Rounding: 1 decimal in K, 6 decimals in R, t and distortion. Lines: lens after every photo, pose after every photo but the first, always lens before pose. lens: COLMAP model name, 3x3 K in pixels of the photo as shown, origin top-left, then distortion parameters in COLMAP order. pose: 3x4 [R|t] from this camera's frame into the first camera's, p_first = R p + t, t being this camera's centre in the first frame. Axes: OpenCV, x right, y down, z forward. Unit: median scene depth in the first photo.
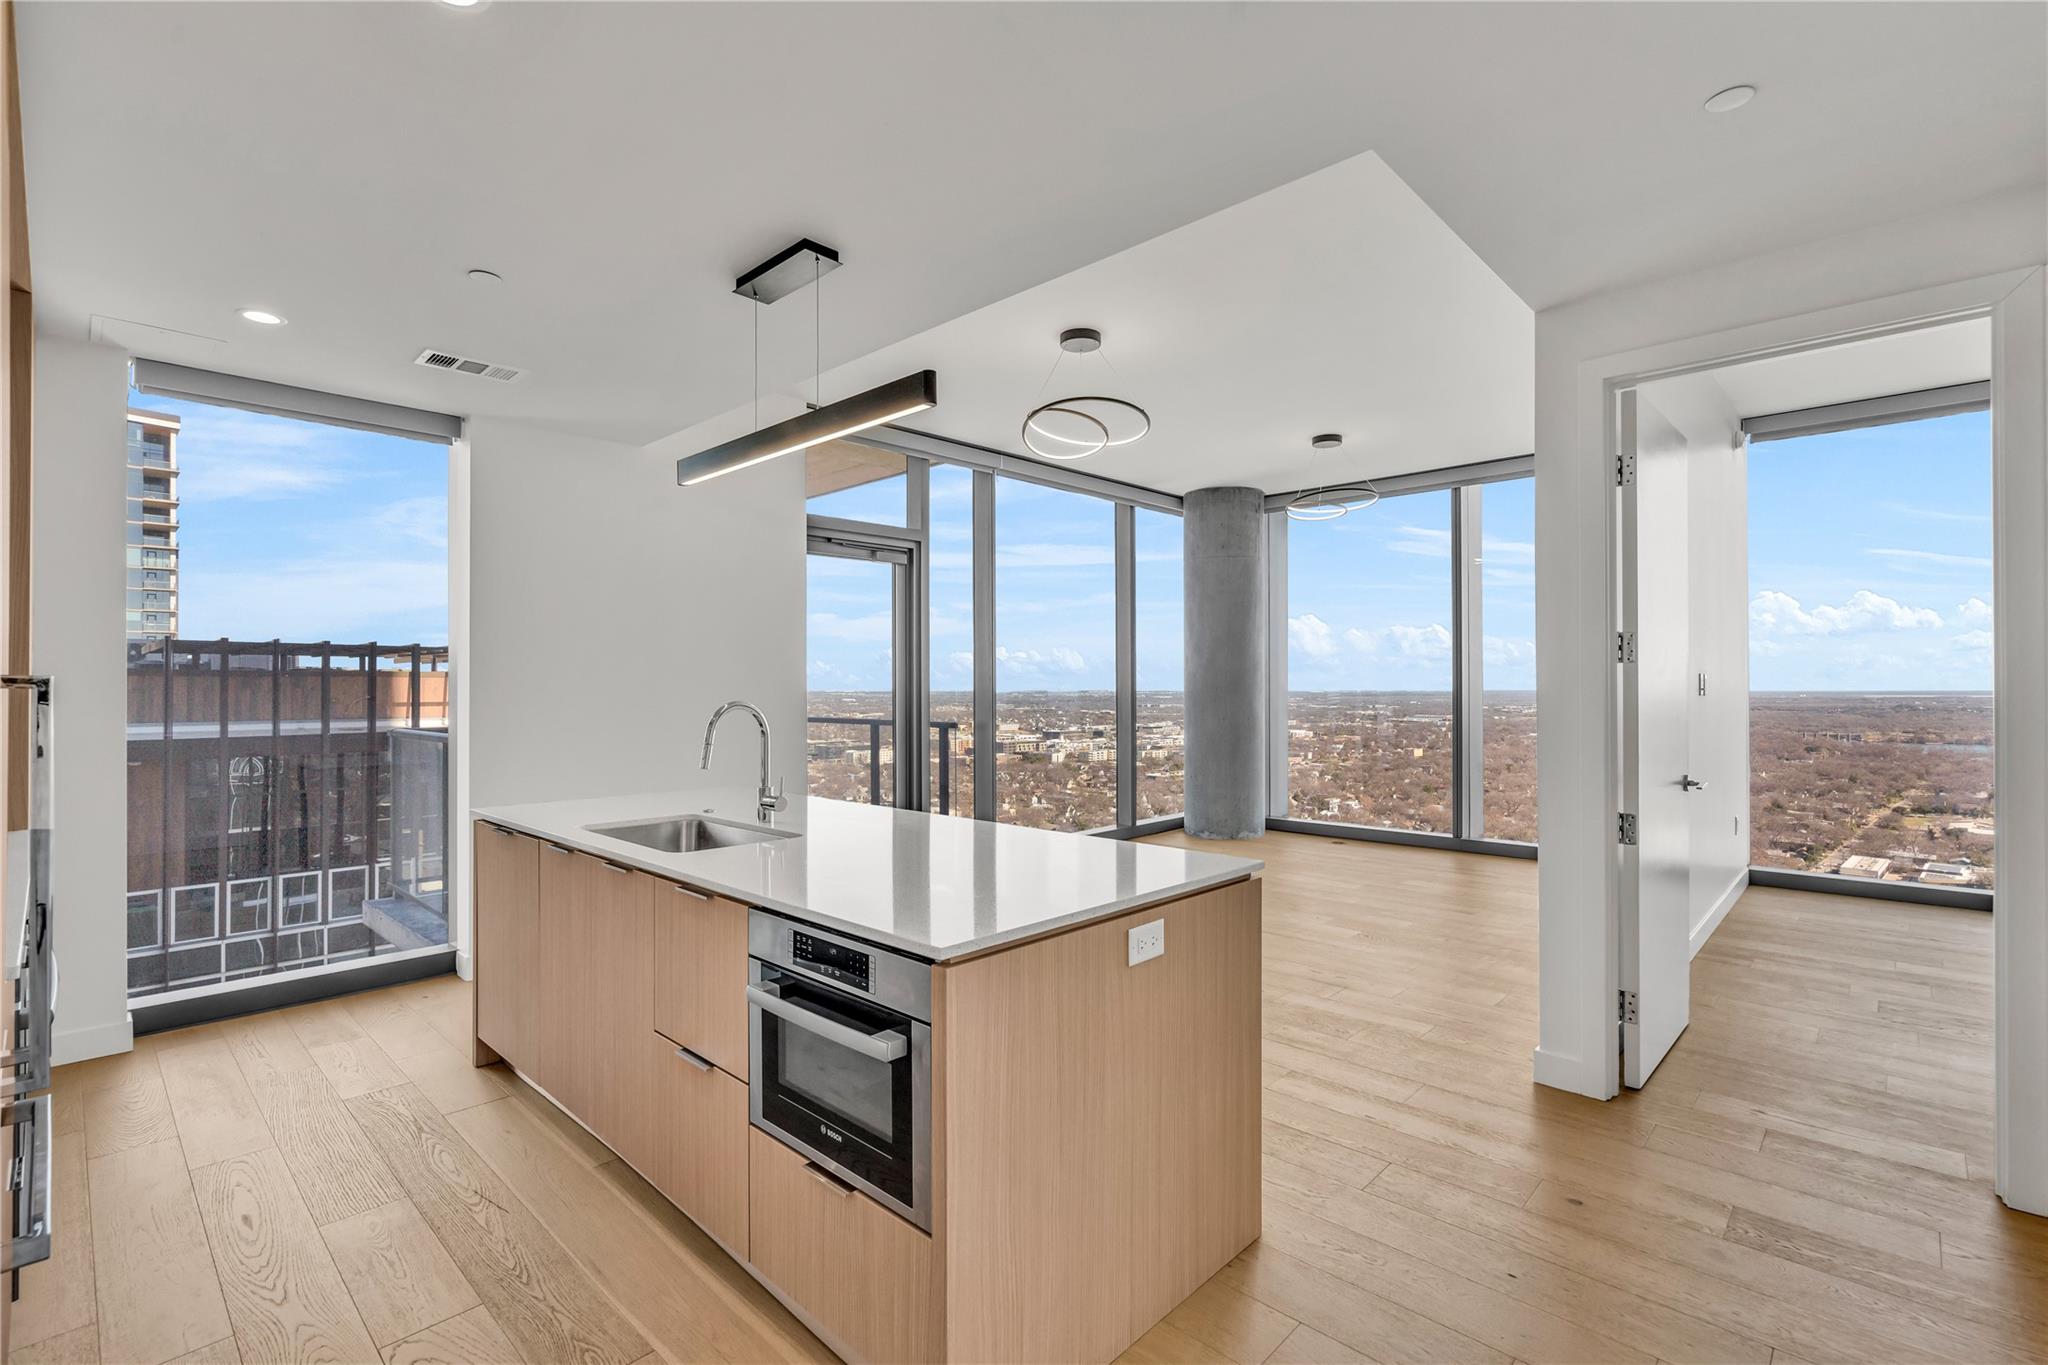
lens RADIAL K [[932.7, 0, 1019.3], [0, 932.7, 683.2], [0, 0, 1]] dist [-0.001288, 0.000308]
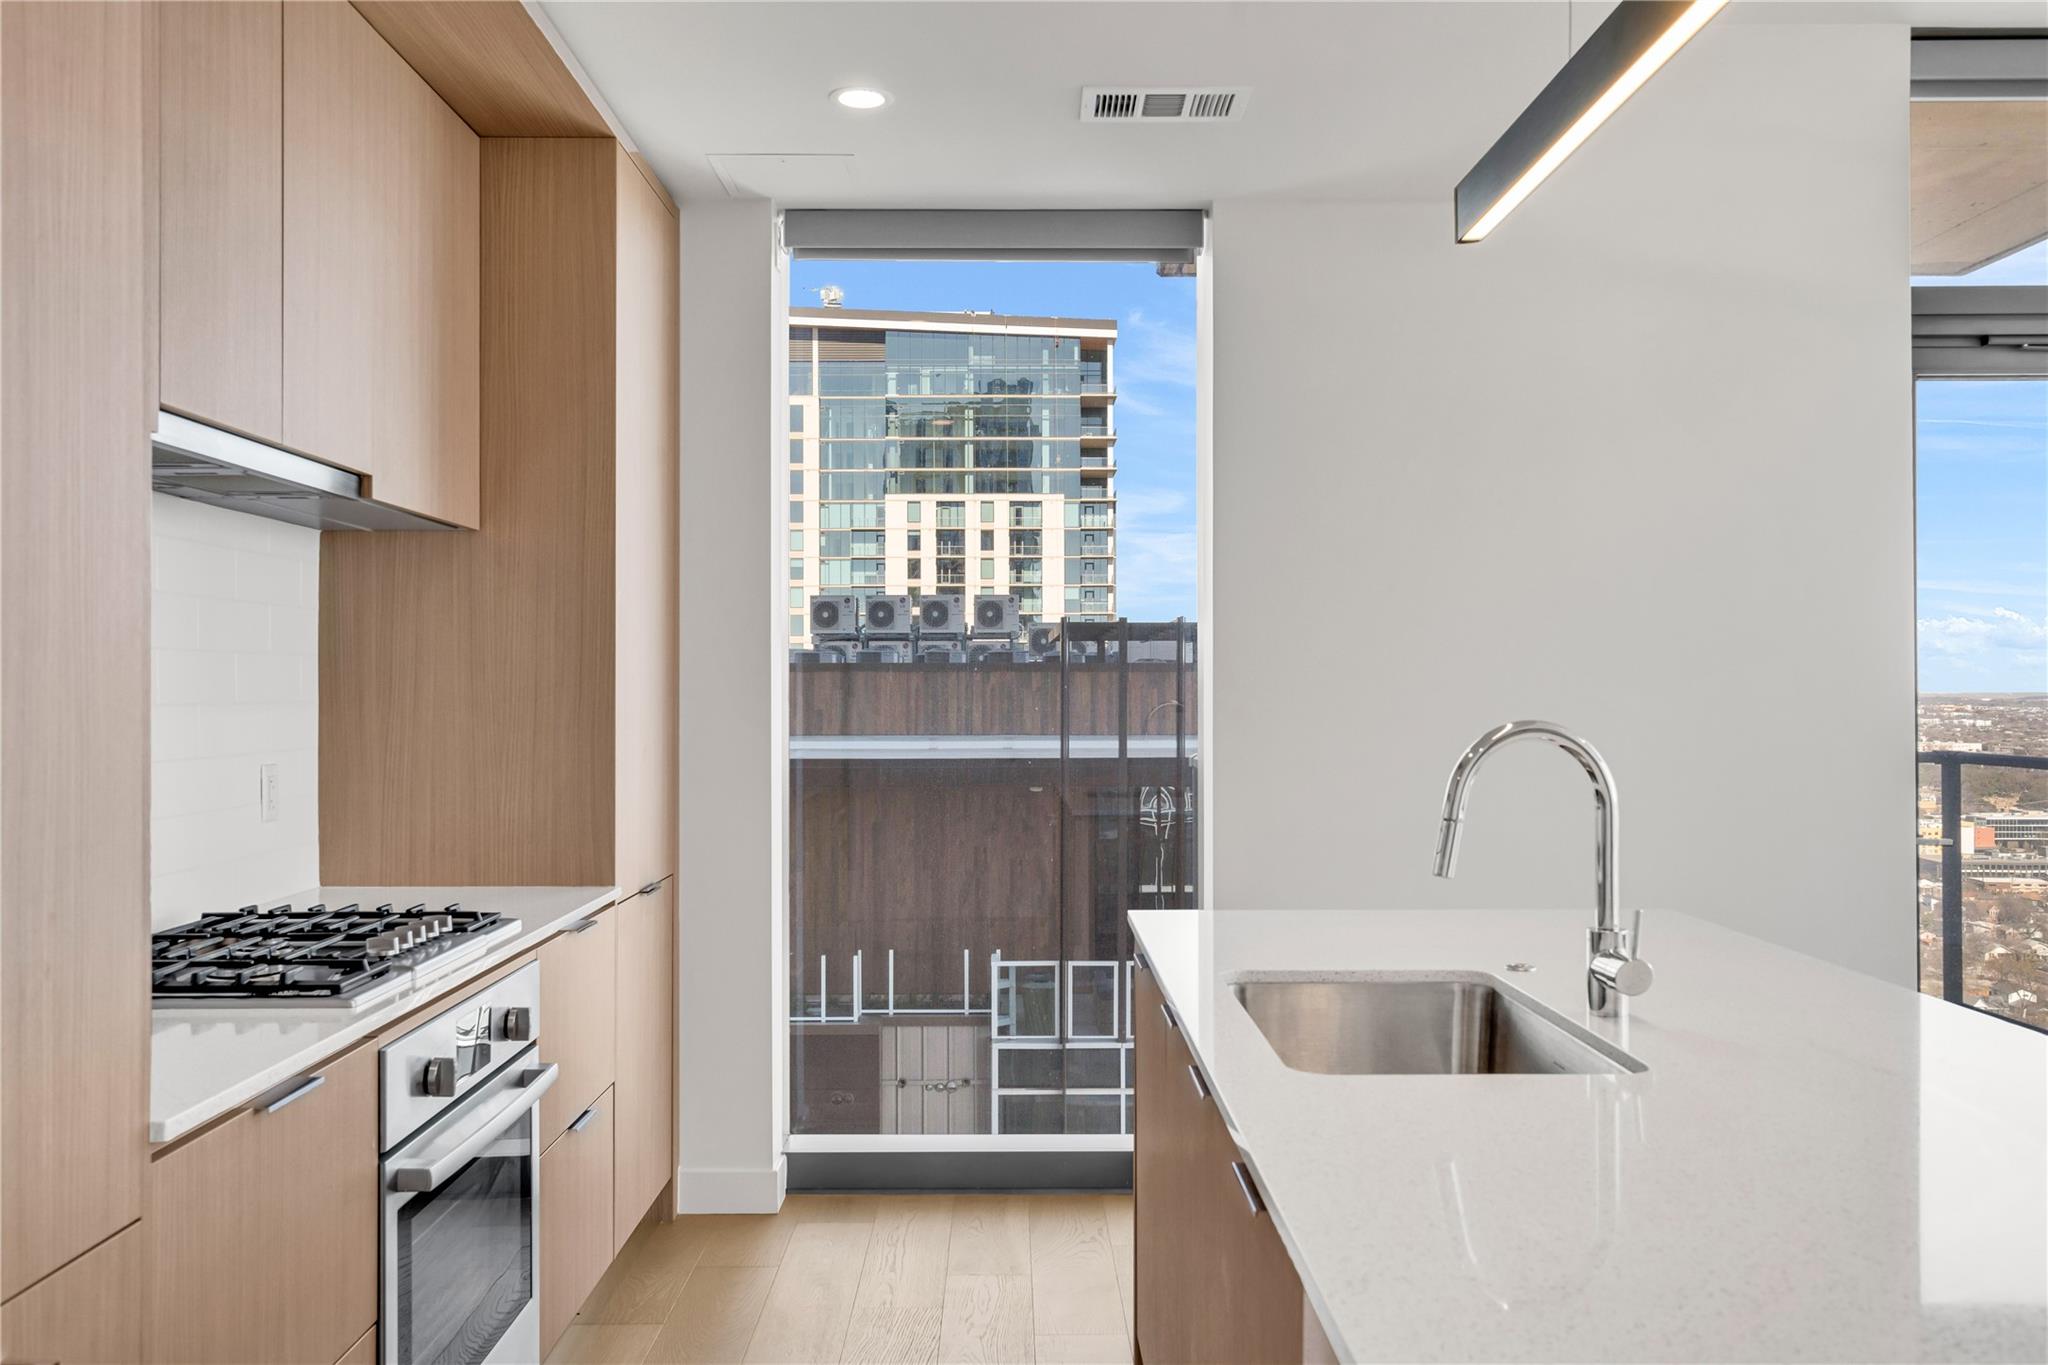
lens RADIAL K [[1696.5, 0, 1011.7], [0, 1696.5, 679.1], [0, 0, 1]] dist [0.002480, 0.003516]
pose [[0.701690, -0.002926, -0.712476, 0.029079], [0.002636, 0.999995, -0.001511, 0.000444], [0.712477, -0.000818, 0.701695, 0.107370]]
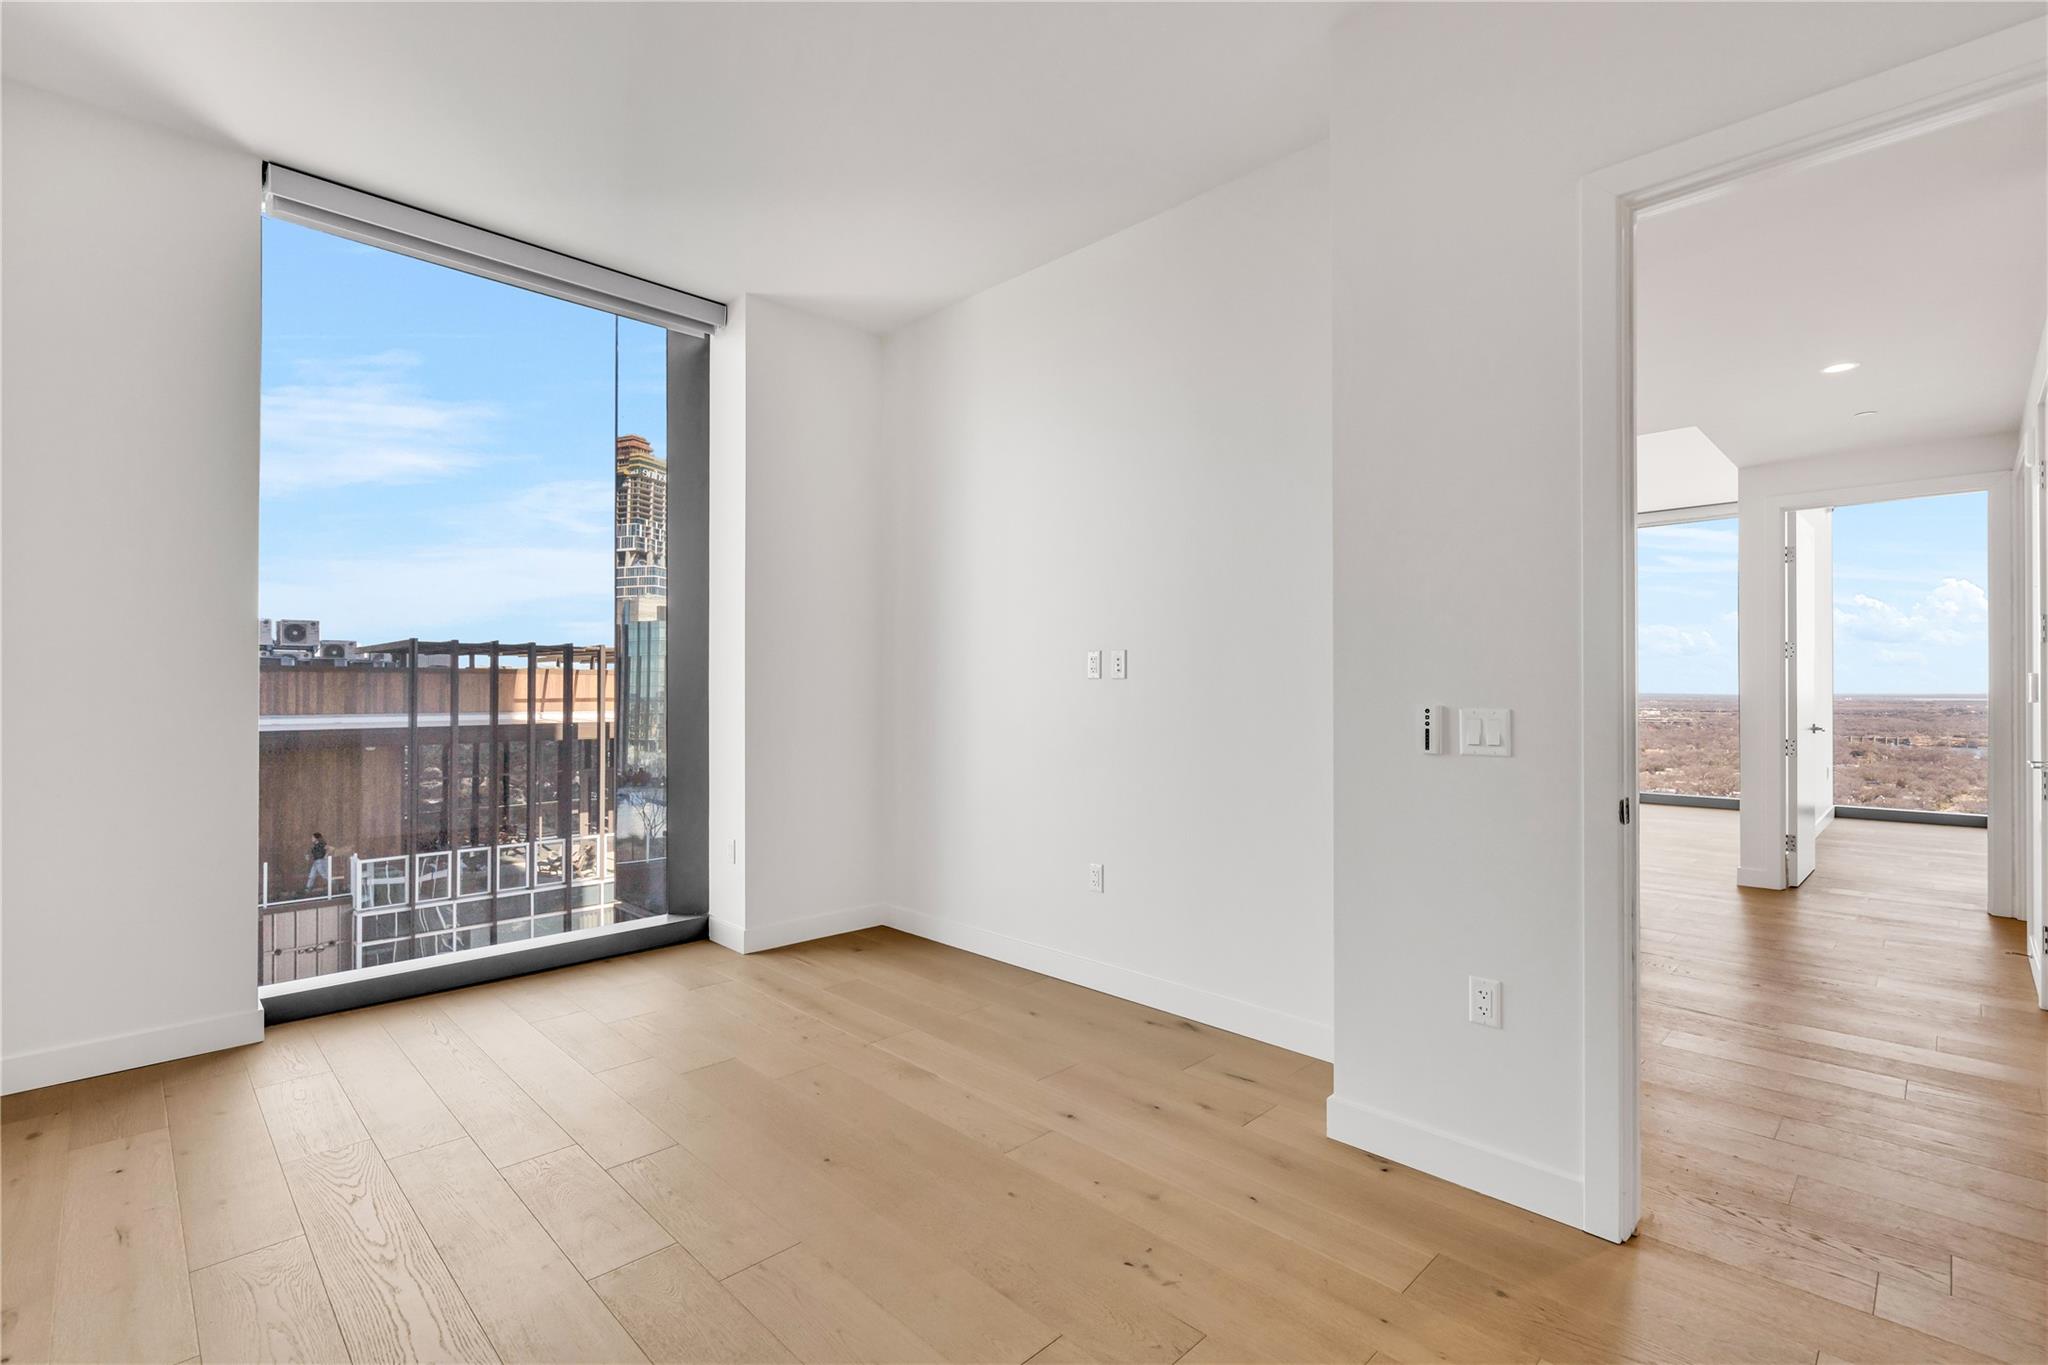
lens RADIAL K [[967.7, 0, 984.7], [0, 967.7, 678.9], [0, 0, 1]] dist [0.001144, 0.000662]
pose [[0.999606, 0.005285, -0.027579, -0.340135], [-0.005358, 0.999982, -0.002567, -0.002205], [0.027565, 0.002714, 0.999616, -0.377302]]
